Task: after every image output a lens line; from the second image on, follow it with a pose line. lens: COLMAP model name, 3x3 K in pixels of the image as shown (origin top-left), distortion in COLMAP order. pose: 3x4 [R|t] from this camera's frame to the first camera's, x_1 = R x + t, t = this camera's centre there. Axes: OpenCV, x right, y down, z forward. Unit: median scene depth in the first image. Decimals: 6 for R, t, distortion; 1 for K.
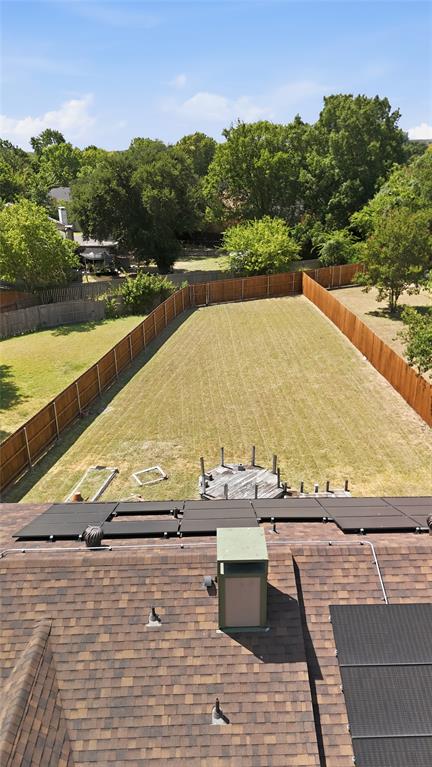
lens RADIAL K [[567.7, 0, 214.3], [0, 567.7, 386.2], [0, 0, 1]] dist [0.075196, -0.074366]
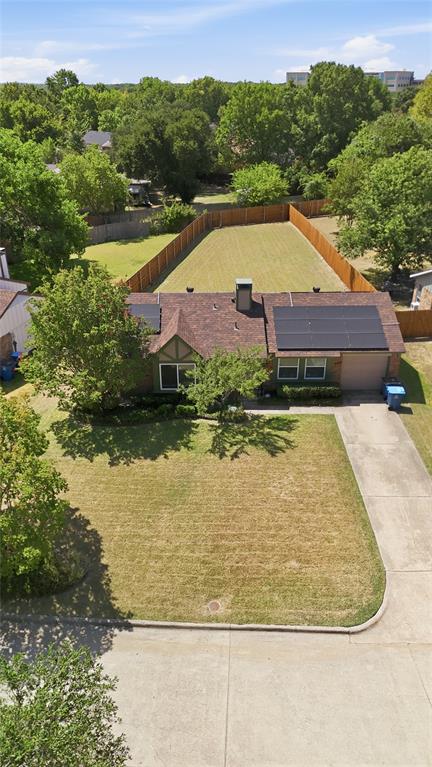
lens RADIAL K [[567.7, 0, 218.3], [0, 567.7, 381.8], [0, 0, 1]] dist [0.075196, -0.074366]
pose [[0.999942, 0.009872, 0.004217, -0.017254], [-0.010203, 0.996116, 0.087459, 0.097605], [-0.003337, -0.087497, 0.996159, -0.374007]]
